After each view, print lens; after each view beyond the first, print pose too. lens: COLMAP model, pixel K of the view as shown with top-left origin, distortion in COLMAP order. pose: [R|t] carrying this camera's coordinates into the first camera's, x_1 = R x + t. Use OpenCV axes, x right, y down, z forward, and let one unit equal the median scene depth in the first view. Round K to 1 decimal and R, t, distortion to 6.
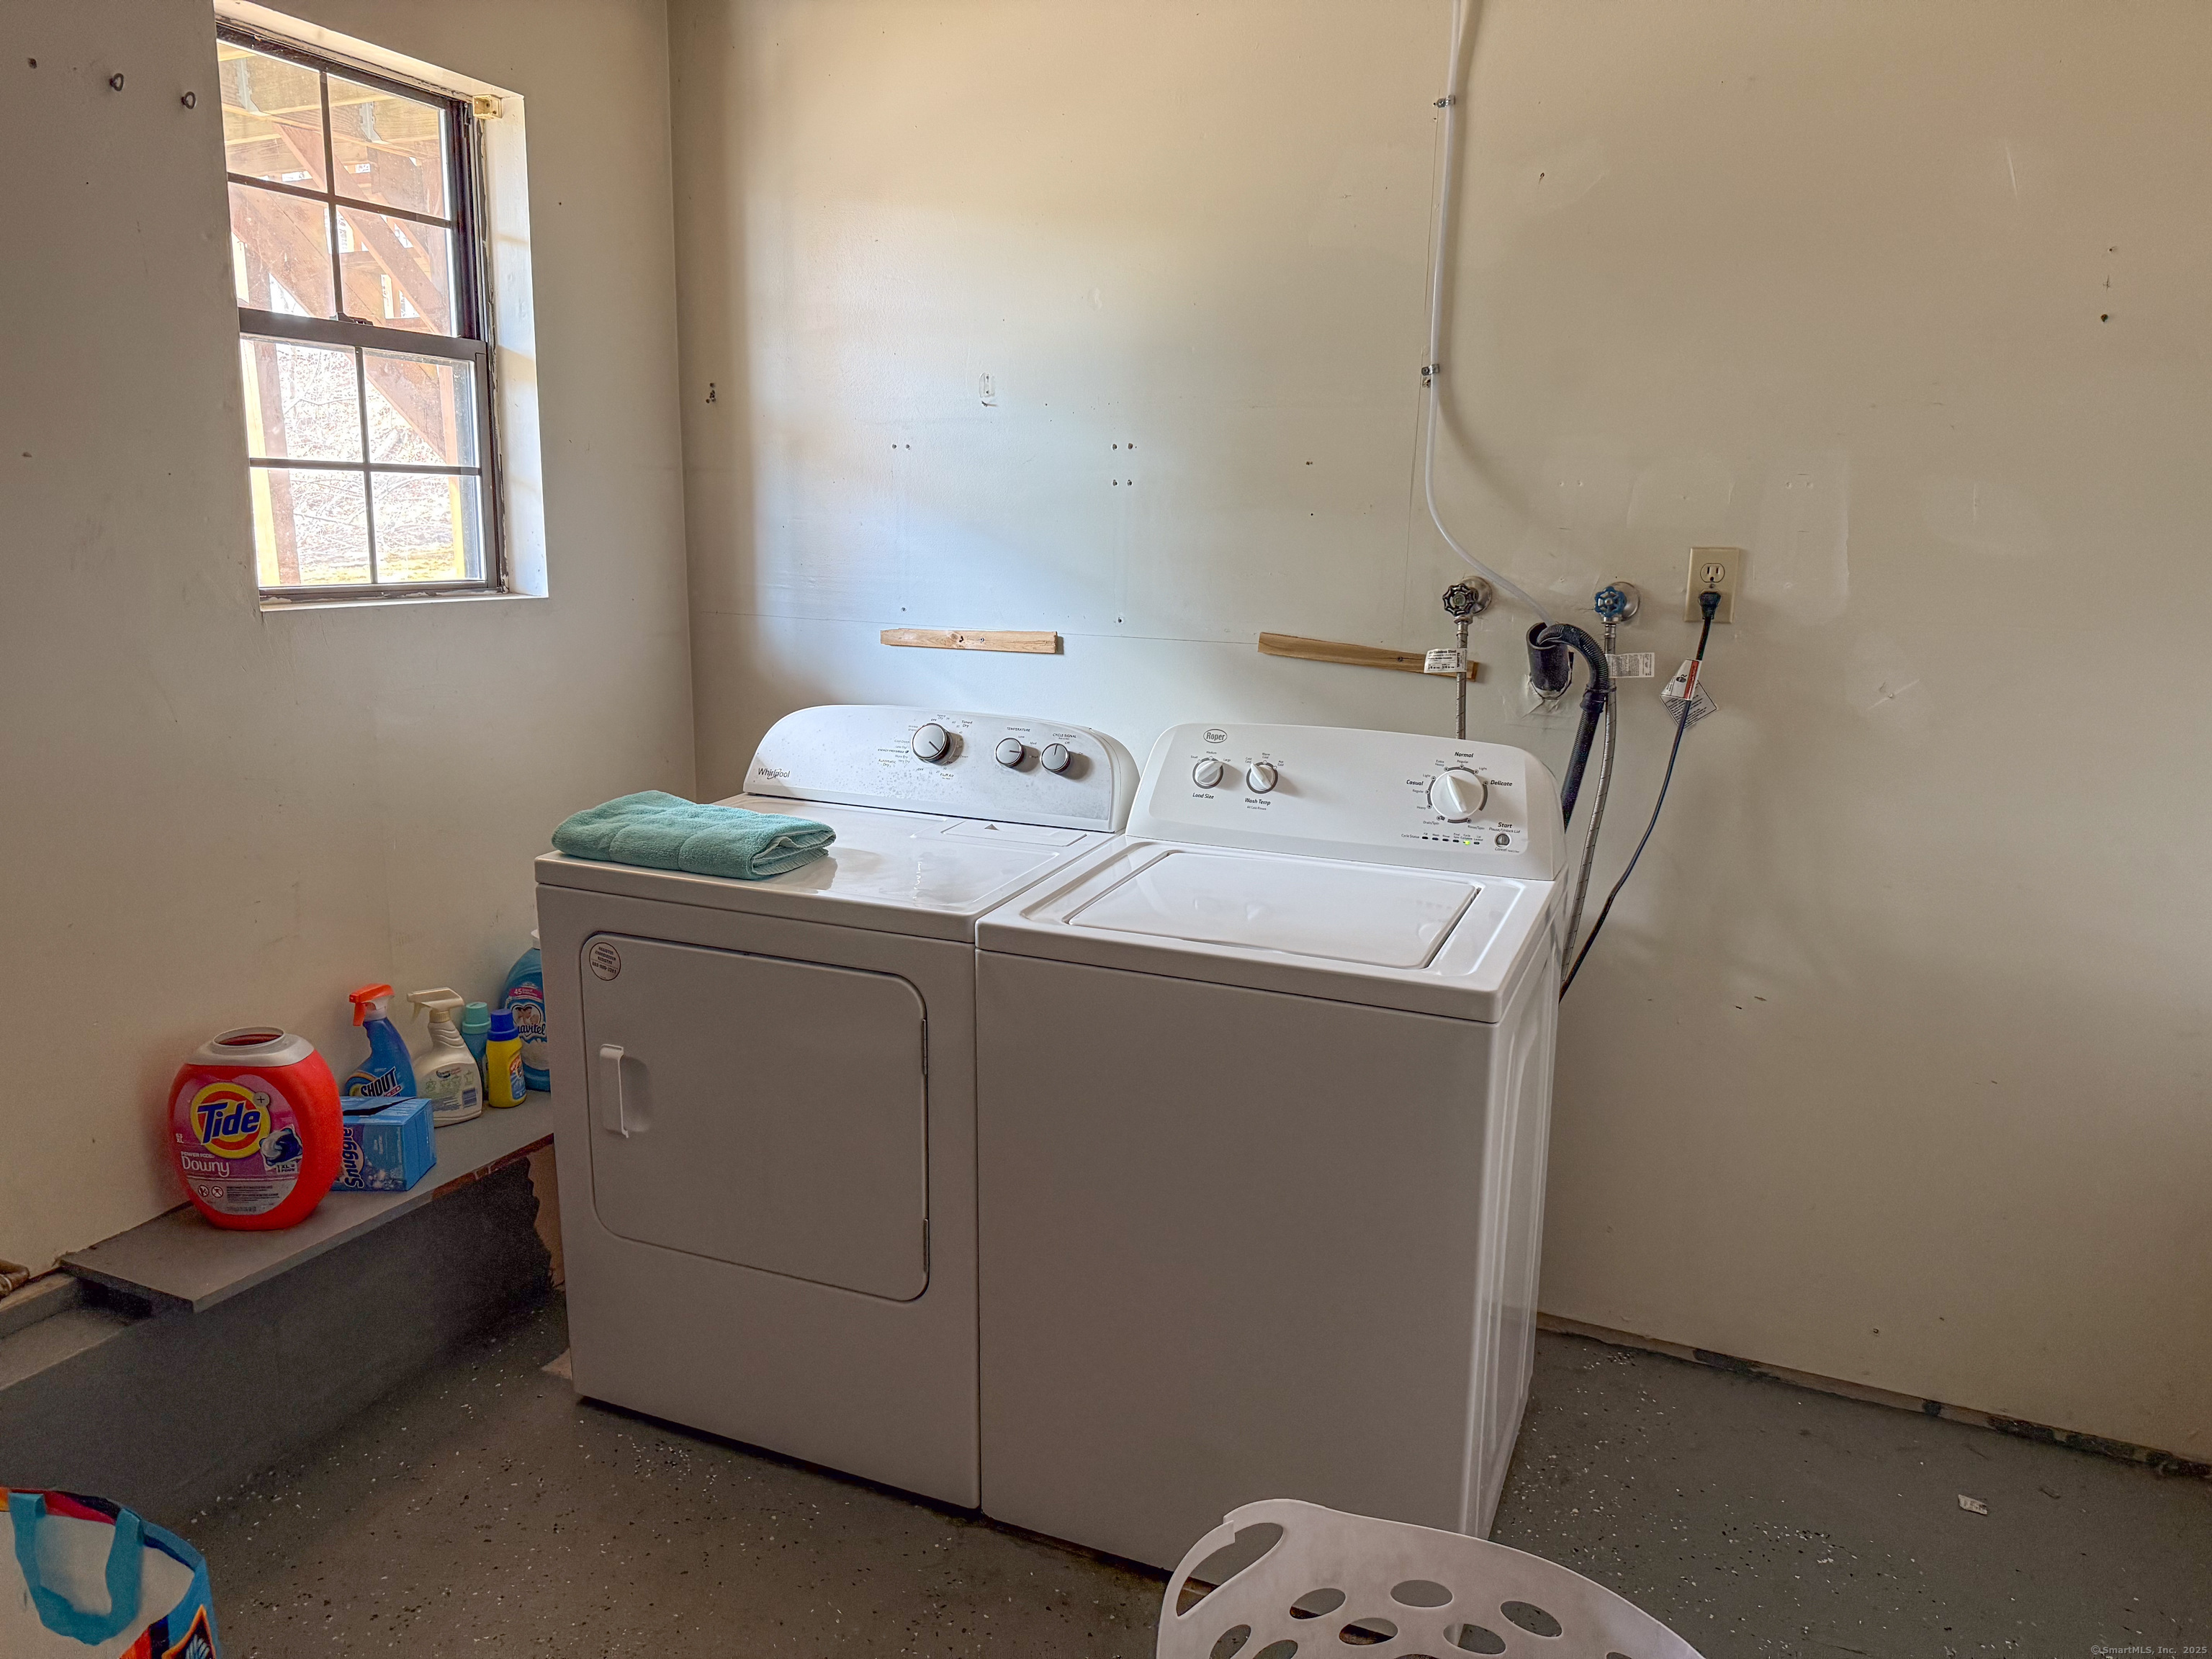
lens RADIAL K [[1556.2, 0, 1099.3], [0, 1556.2, 831.5], [0, 0, 1]] dist [0.073776, -0.092095]
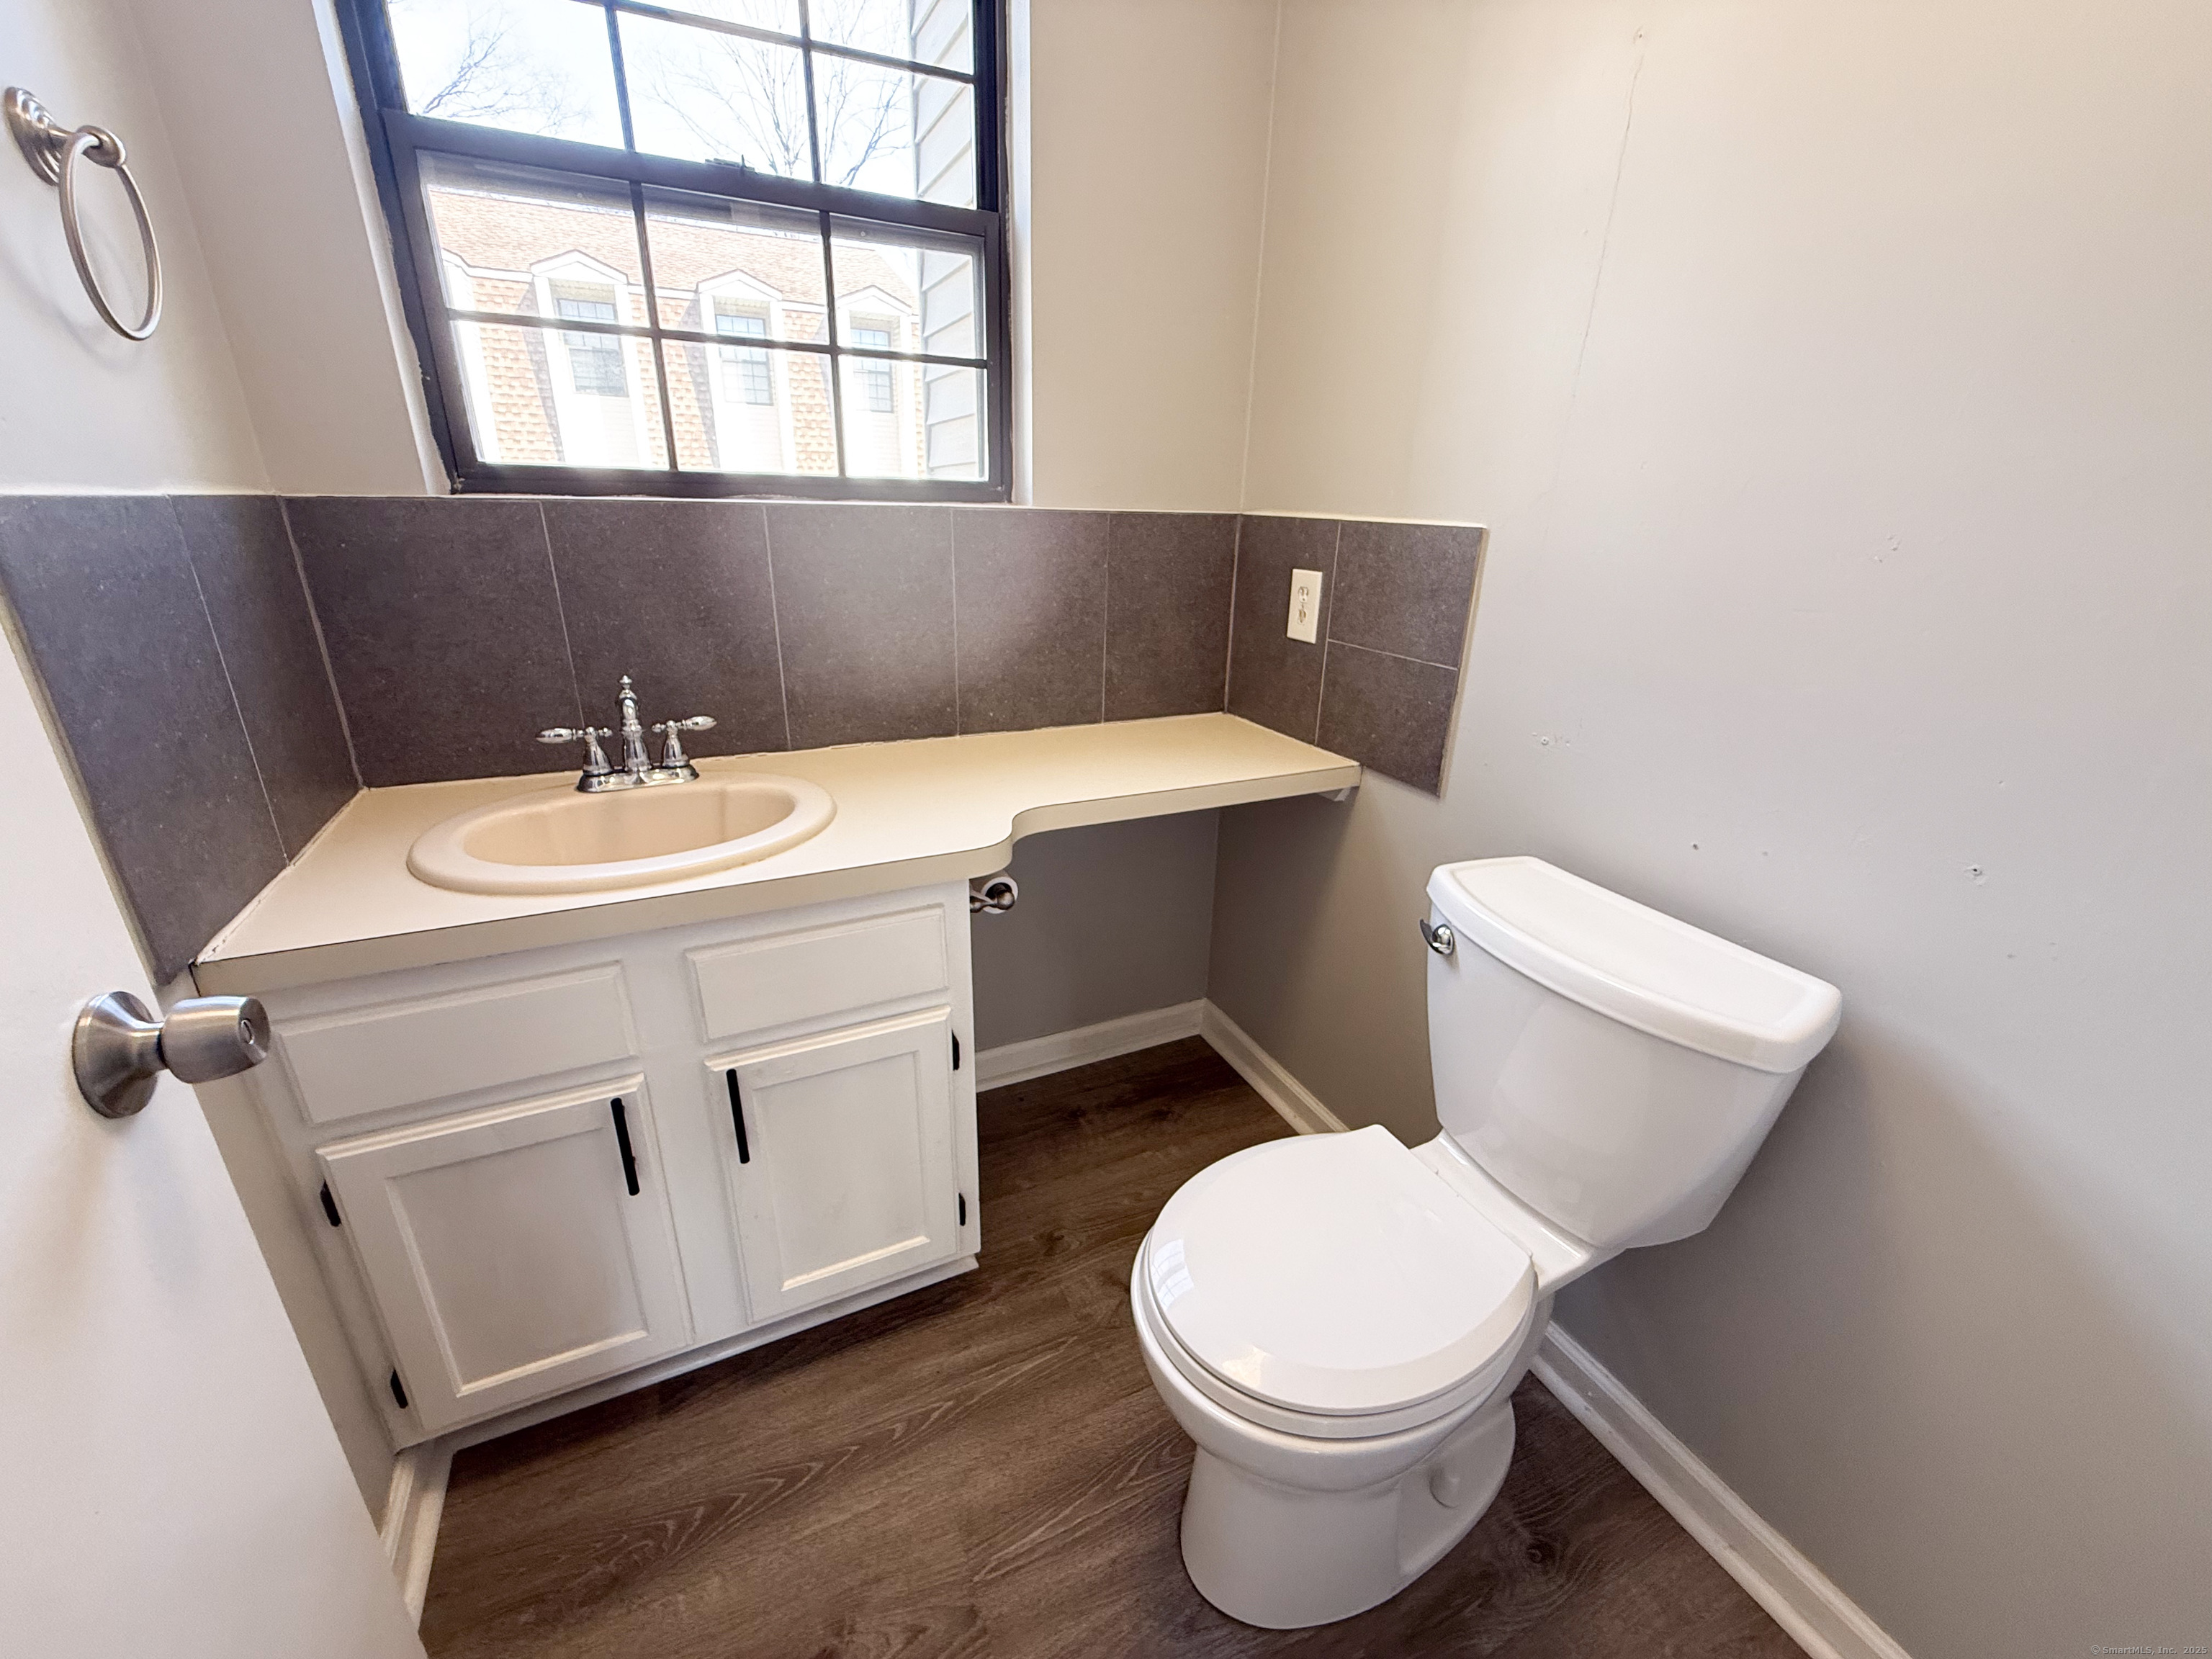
lens RADIAL K [[876.5, 0, 1113.9], [0, 876.5, 833.7], [0, 0, 1]] dist [0.000852, -0.000325]
pose [[0.734671, 0.236653, -0.635809, 0.090889], [-0.141575, 0.970033, 0.197466, -0.066832], [0.663487, -0.055058, 0.746159, 0.665231]]
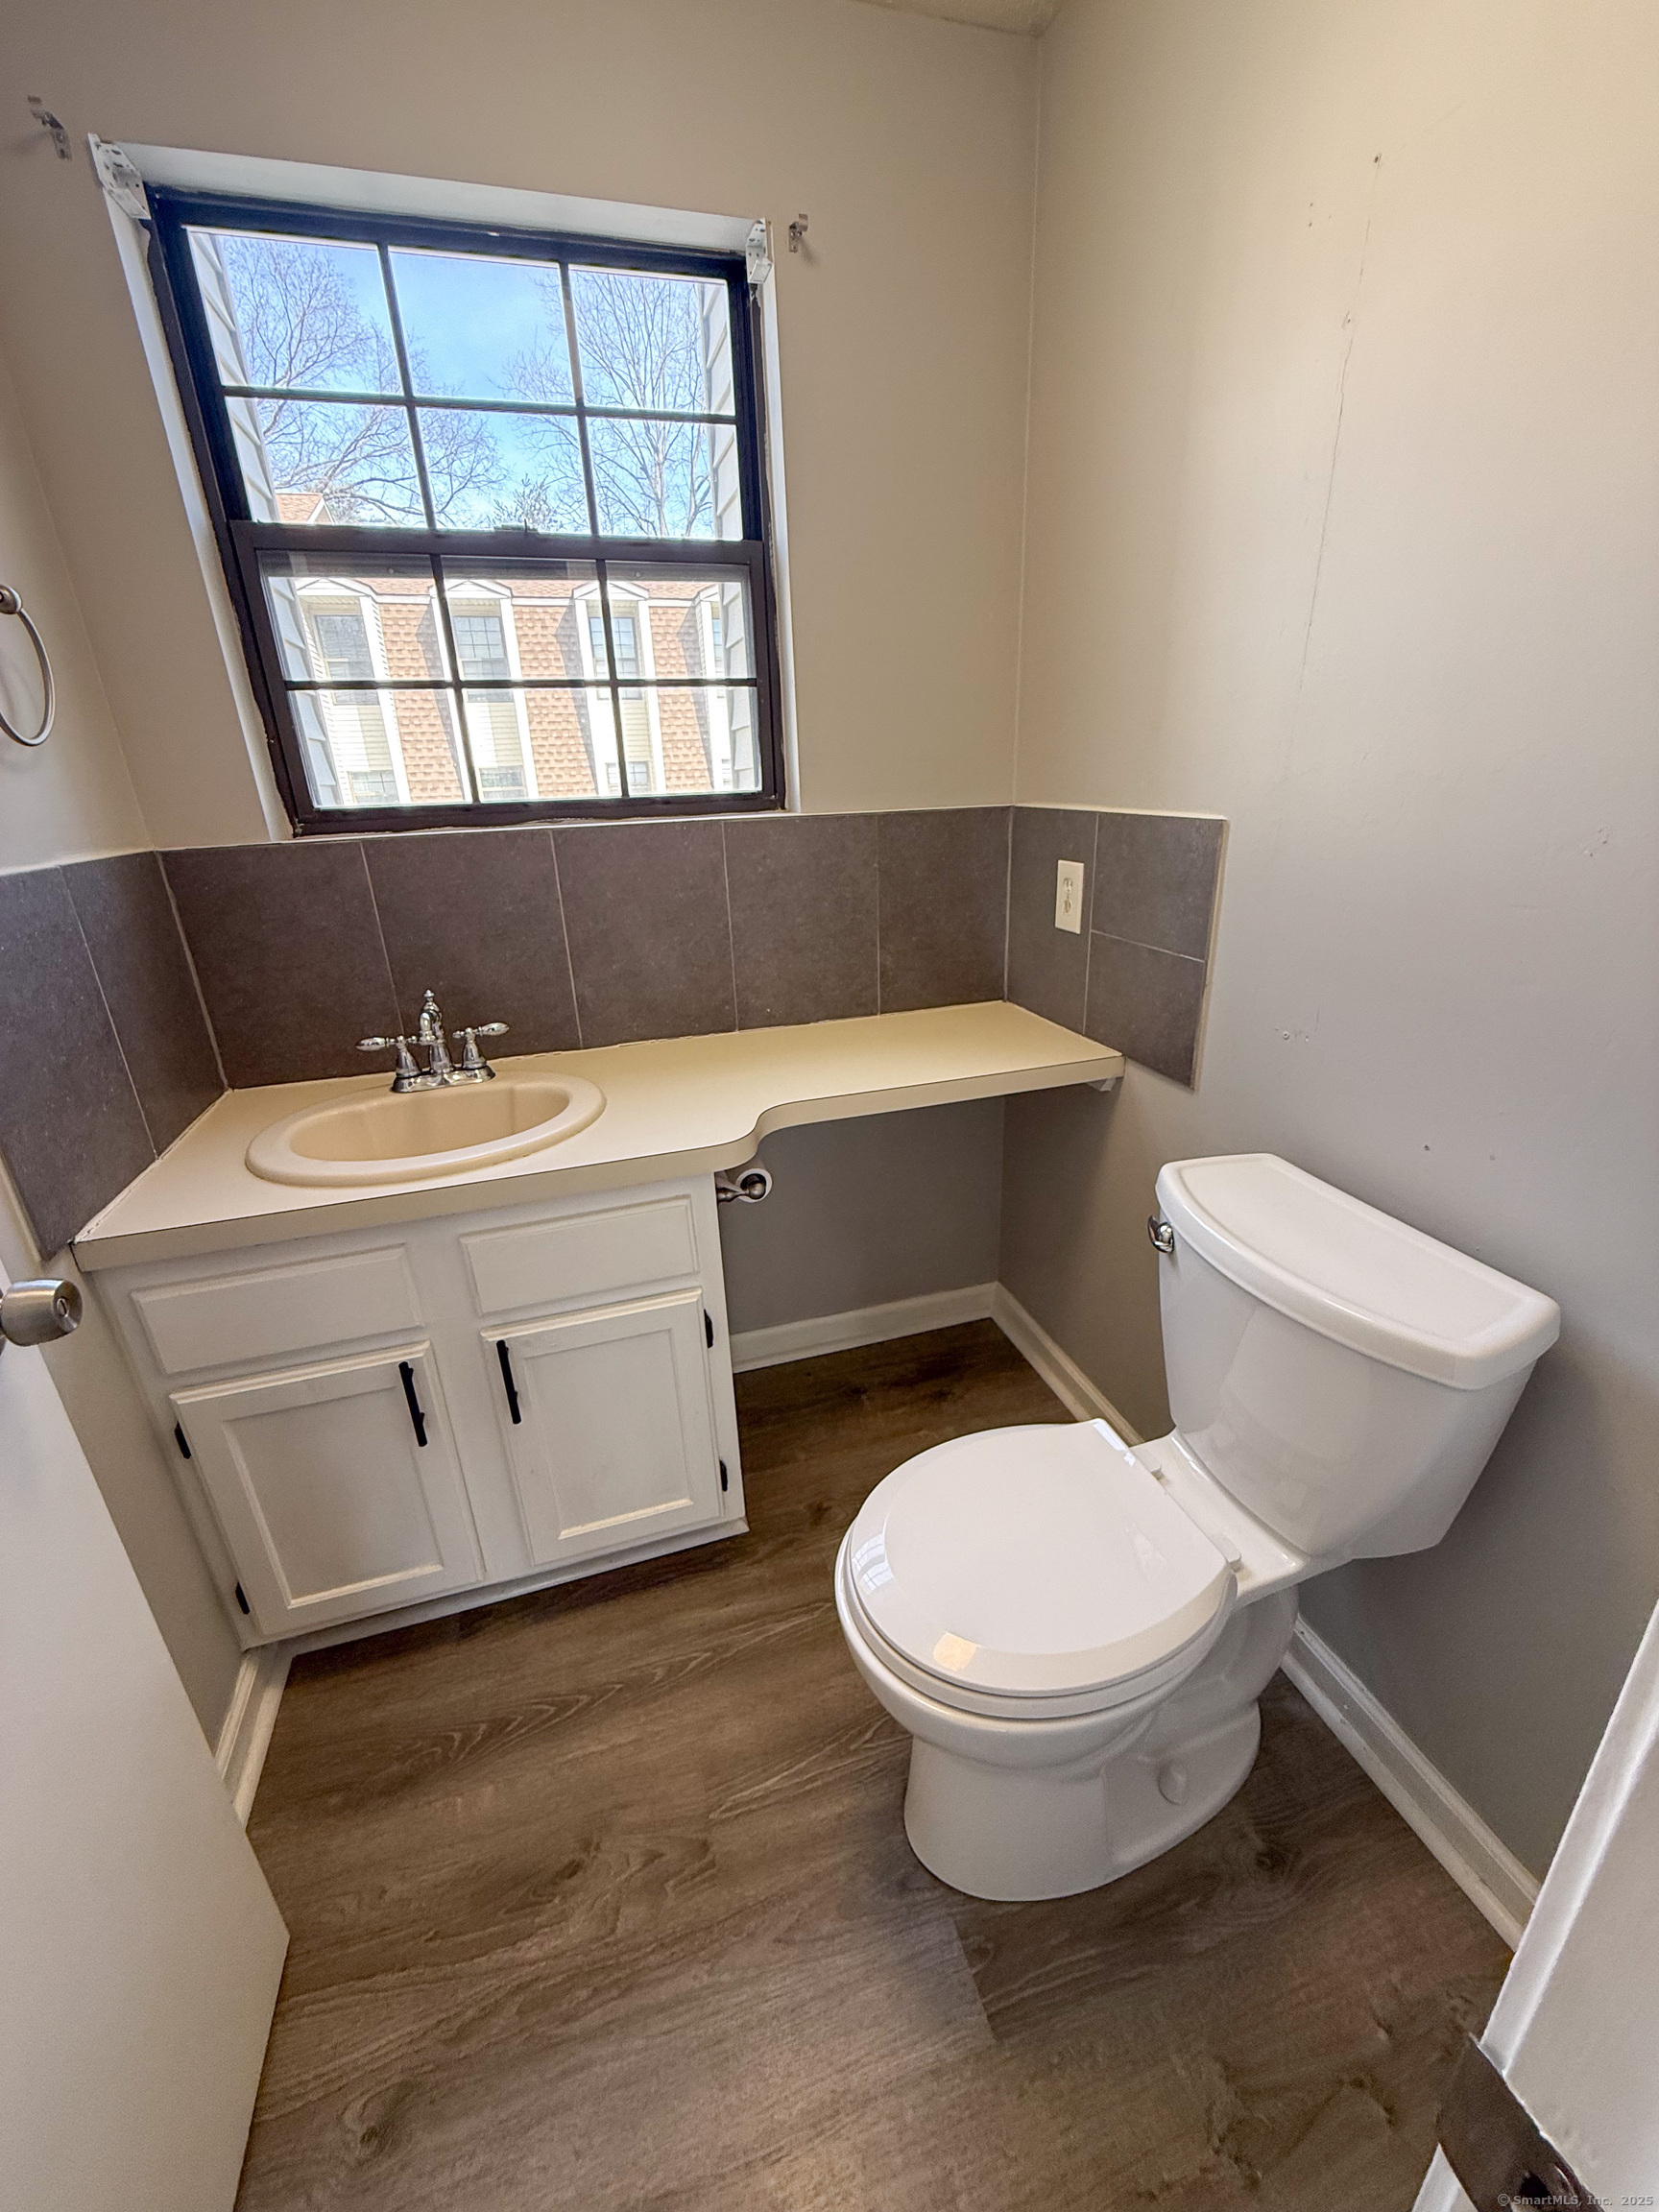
lens RADIAL K [[876.5, 0, 843.0], [0, 876.5, 1105.3], [0, 0, 1]] dist [0.000852, -0.000325]
pose [[0.628293, 0.236007, -0.741316, 0.152424], [-0.106177, 0.969973, 0.218814, -0.094821], [0.770698, -0.058769, 0.634485, 0.698021]]
